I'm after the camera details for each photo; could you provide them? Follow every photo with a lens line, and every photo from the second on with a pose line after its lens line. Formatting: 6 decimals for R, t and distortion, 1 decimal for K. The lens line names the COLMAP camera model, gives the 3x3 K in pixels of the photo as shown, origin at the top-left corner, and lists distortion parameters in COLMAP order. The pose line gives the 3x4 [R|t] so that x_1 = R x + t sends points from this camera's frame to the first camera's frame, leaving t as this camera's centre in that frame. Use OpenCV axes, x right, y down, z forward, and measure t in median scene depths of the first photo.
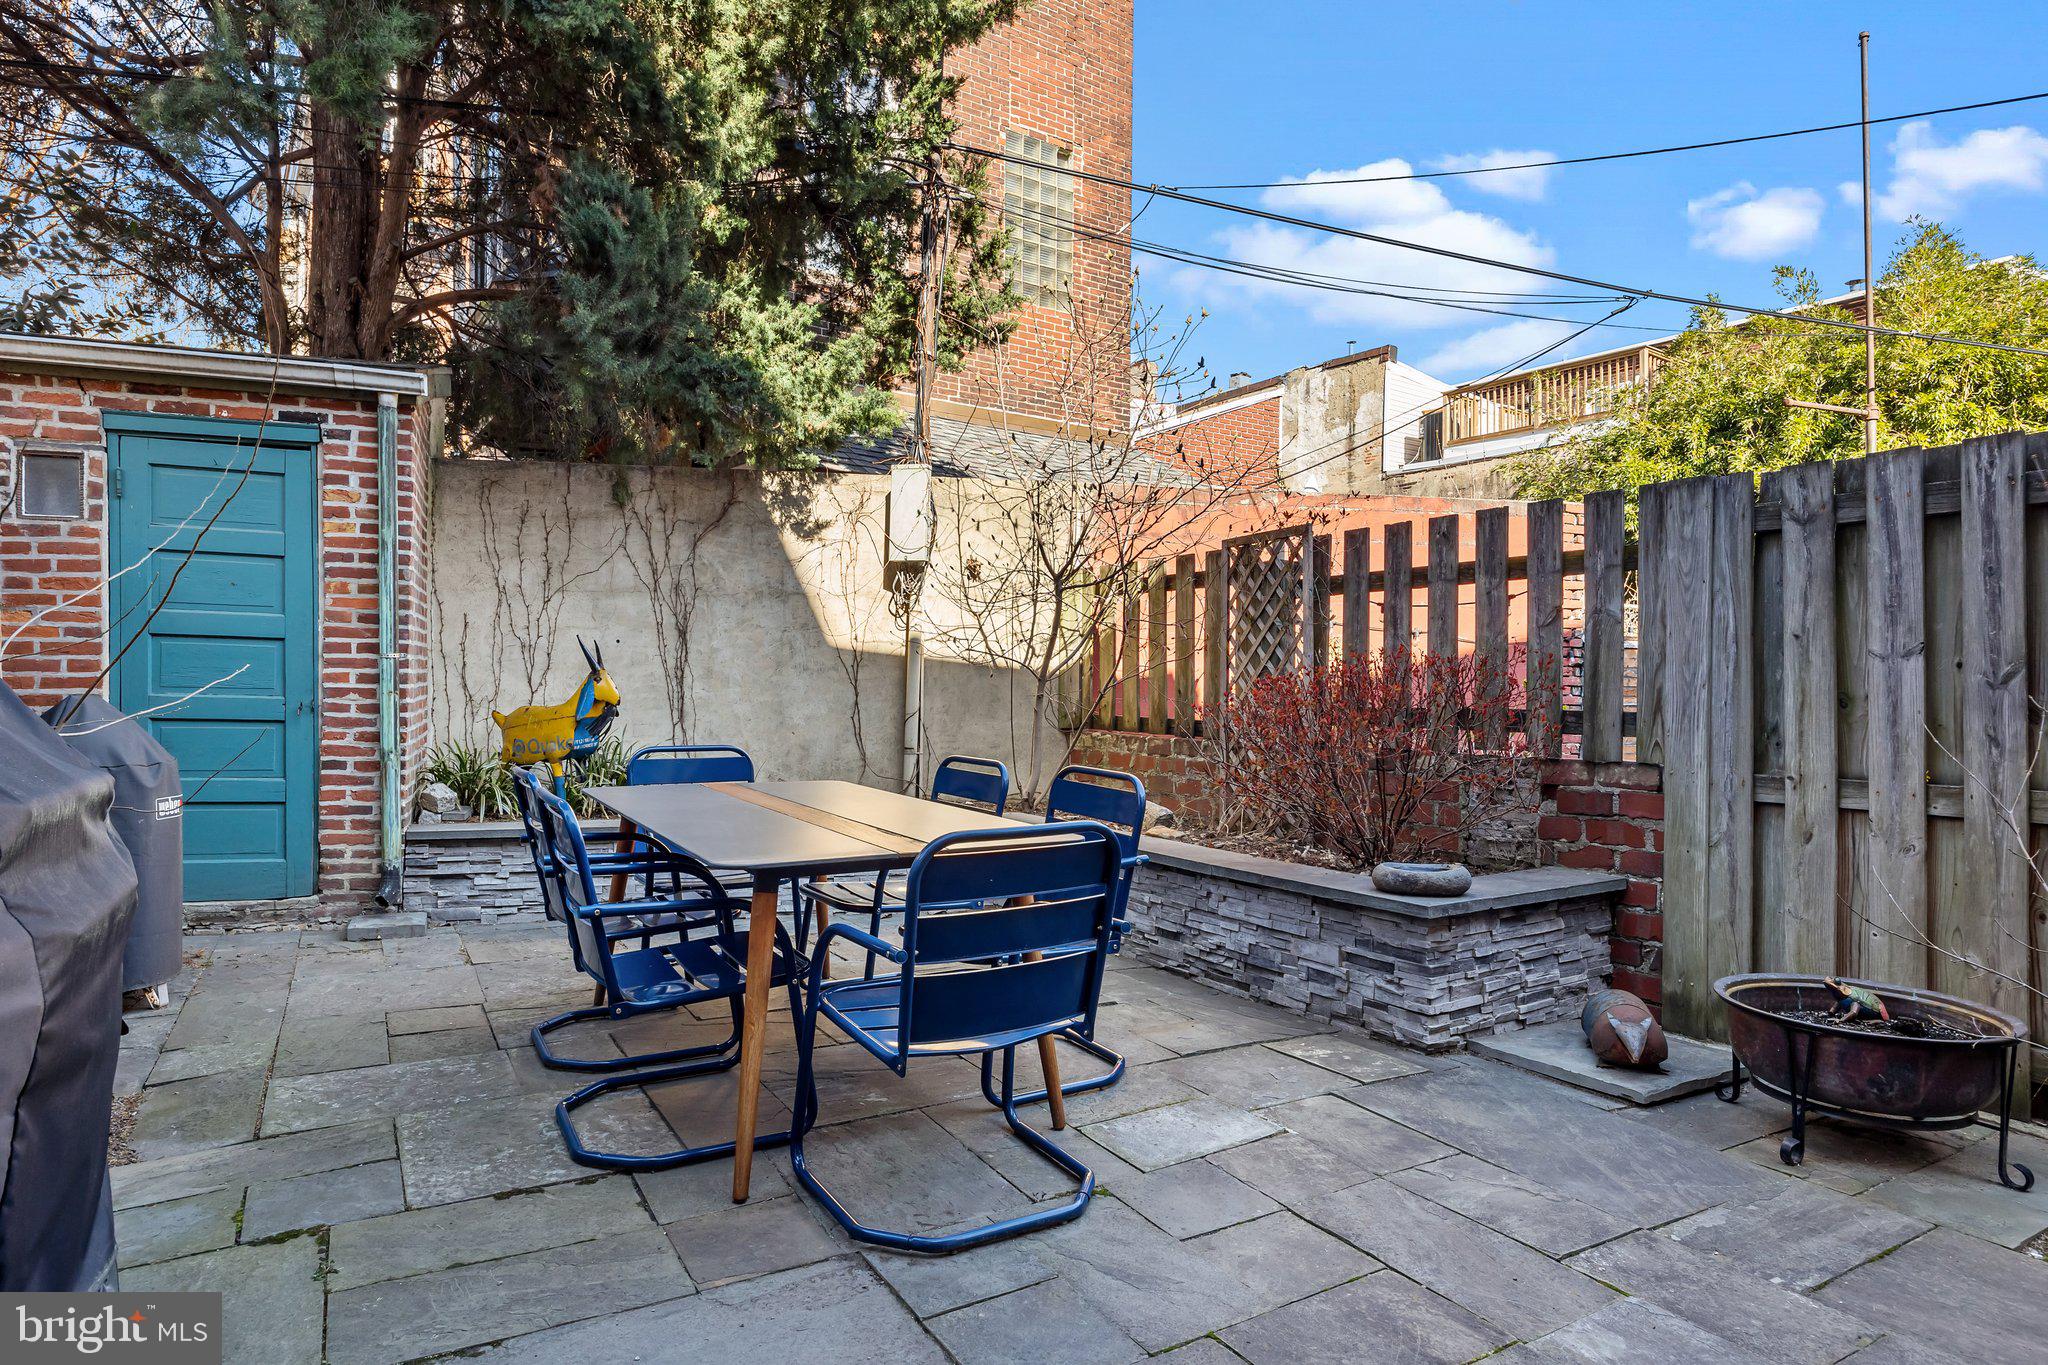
lens RADIAL K [[1148.0, 0, 1015.5], [0, 1148.0, 688.0], [0, 0, 1]] dist [-0.003770, 0.005777]
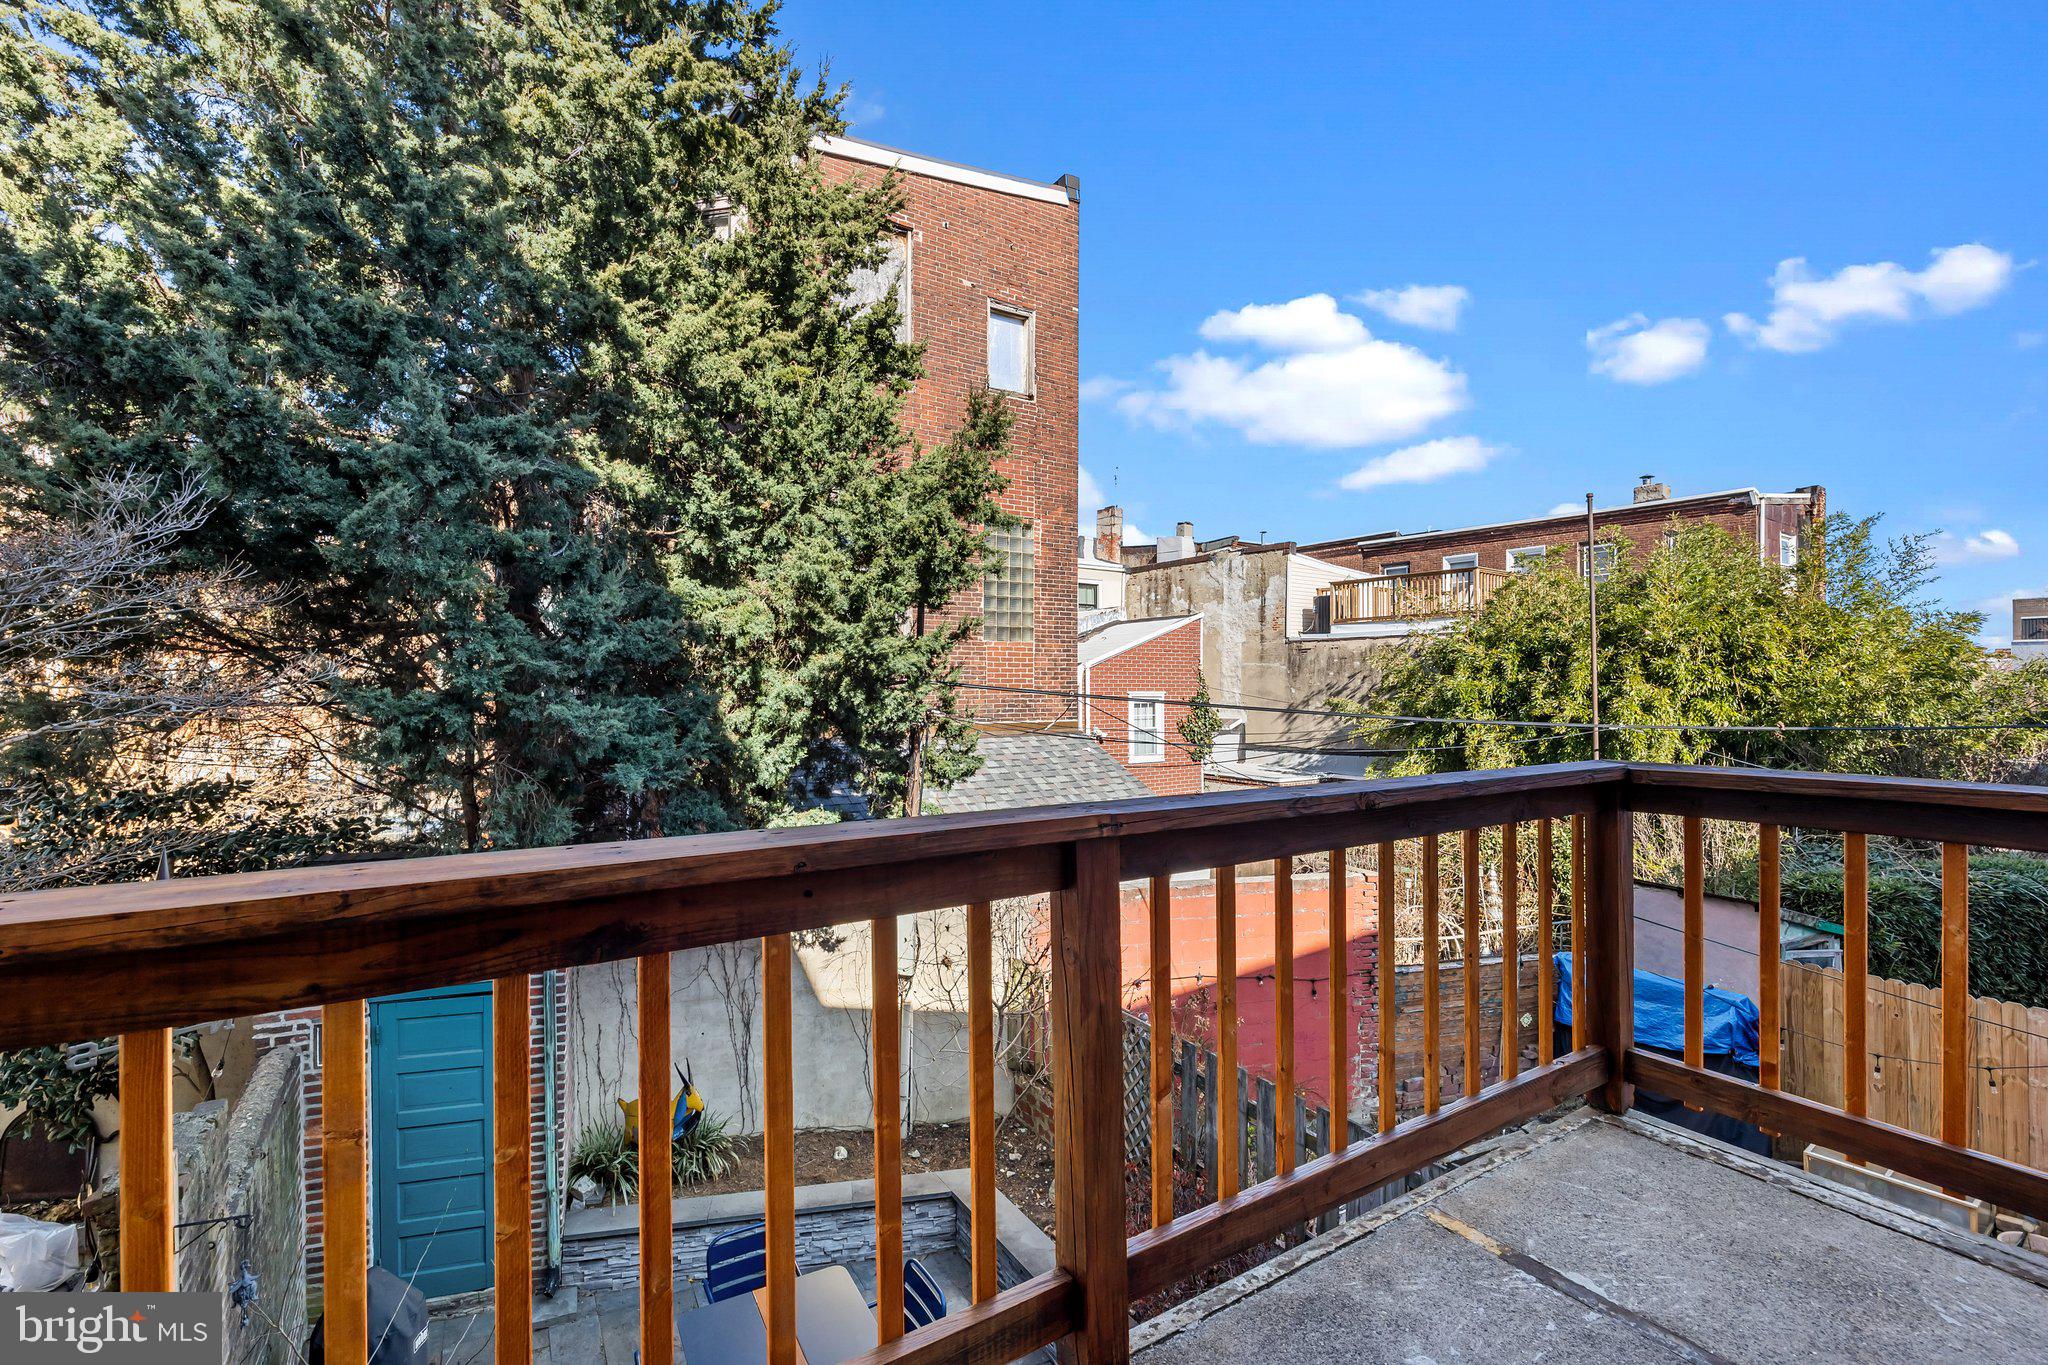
lens RADIAL K [[913.0, 0, 1017.3], [0, 913.0, 684.0], [0, 0, 1]] dist [-0.005812, 0.000433]
pose [[0.999981, -0.003810, -0.004797, 0.077533], [0.003803, 0.999992, -0.001475, -0.604511], [0.004802, 0.001456, 0.999987, -0.201599]]
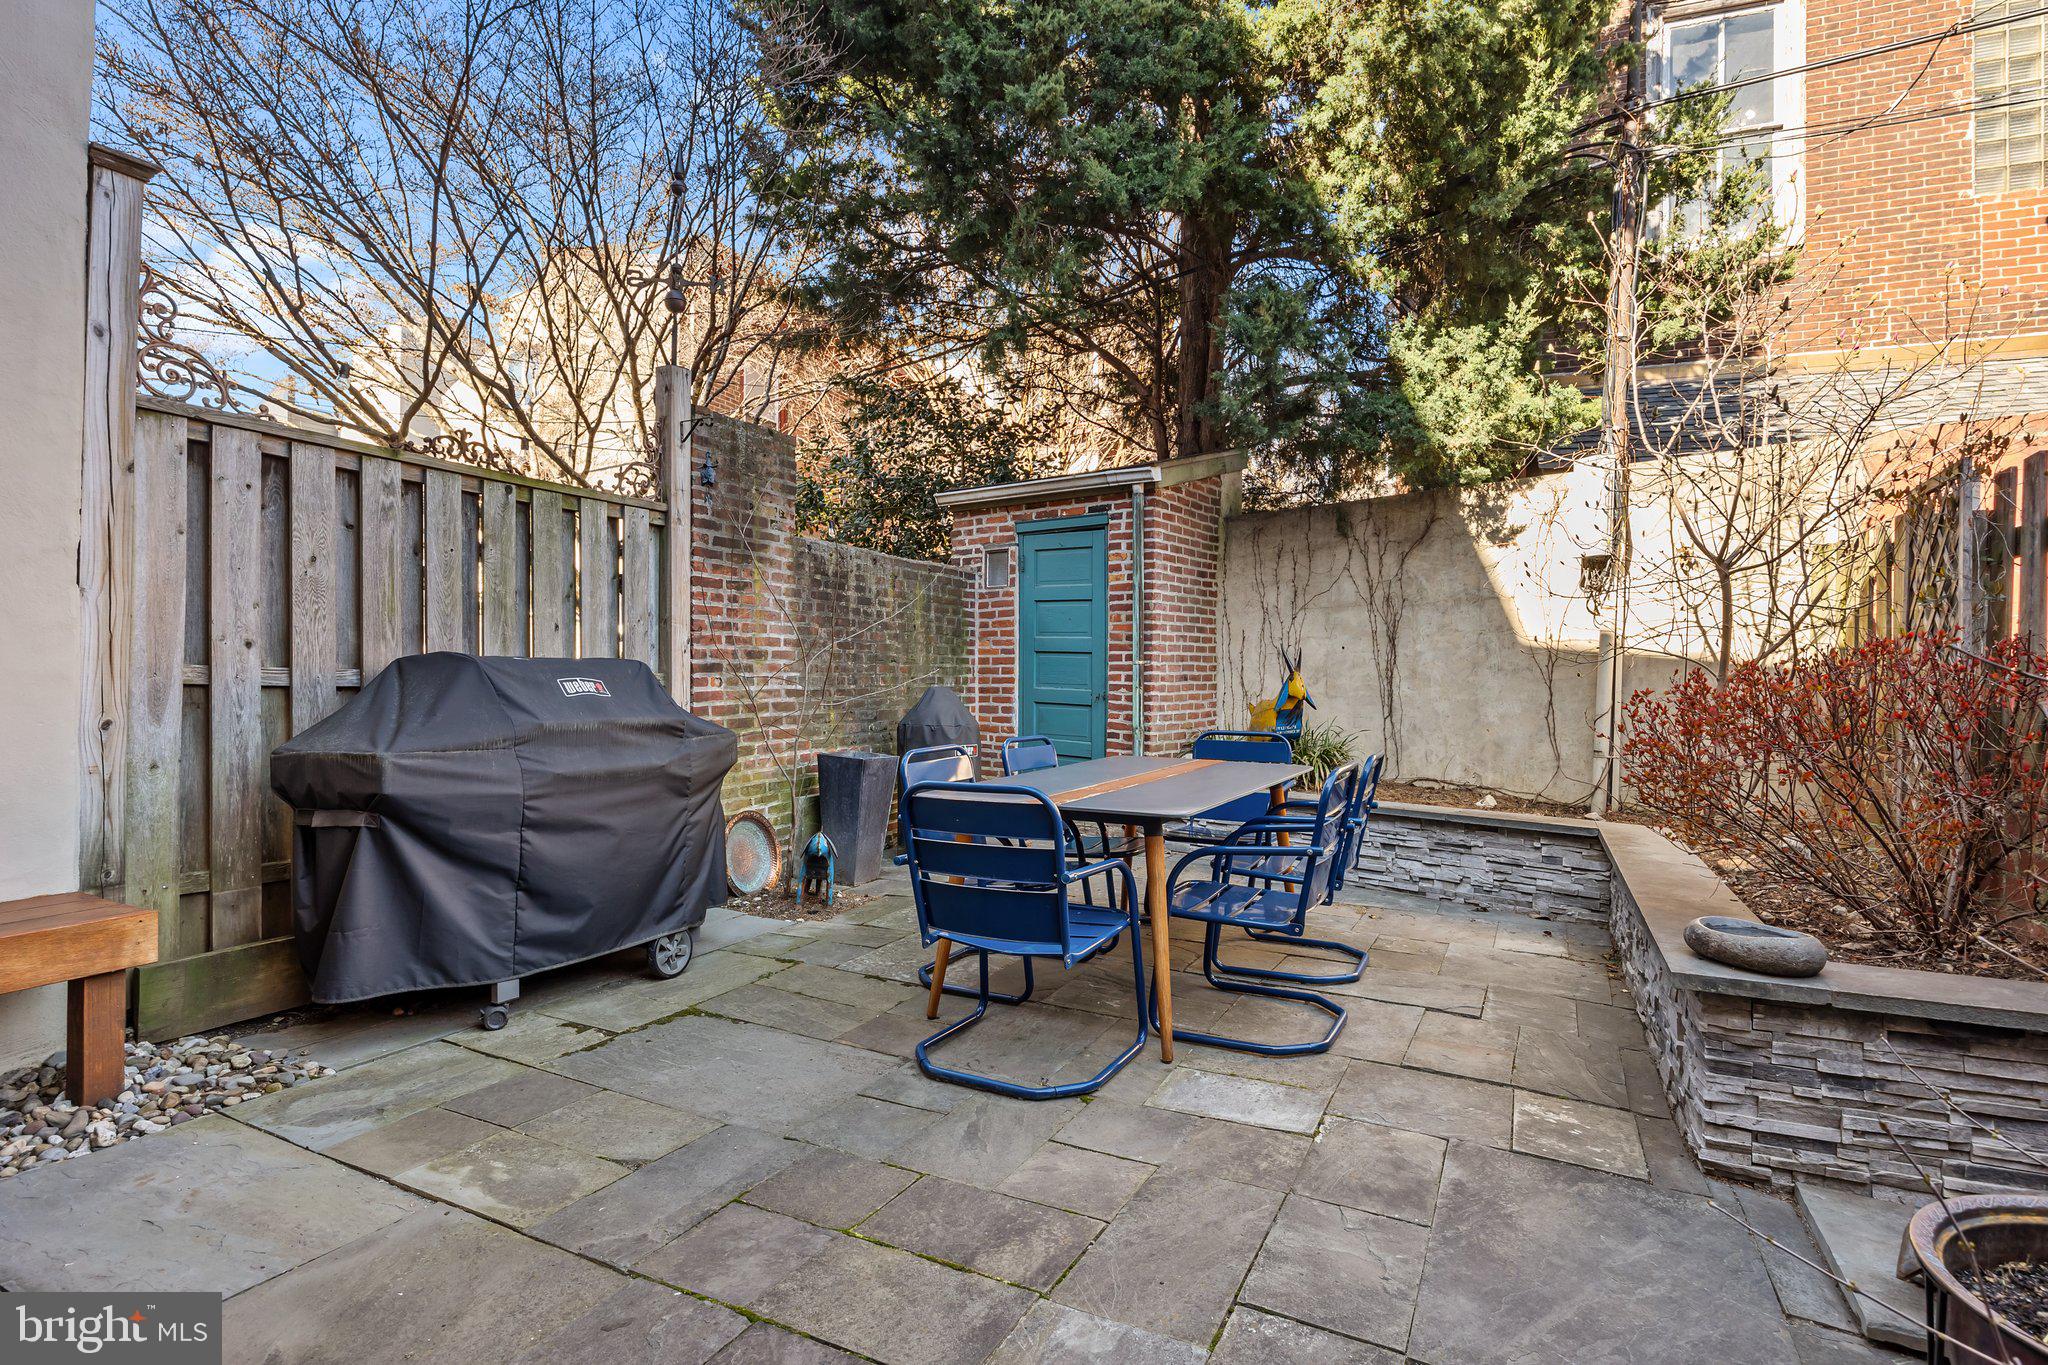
lens RADIAL K [[1019.4, 0, 1037.4], [0, 1019.4, 681.5], [0, 0, 1]] dist [-0.007436, 0.000050]
pose [[0.542970, 0.002462, -0.839748, 0.474284], [-0.009083, 0.999954, -0.002941, 0.001075], [0.839703, 0.009224, 0.542968, 0.184588]]
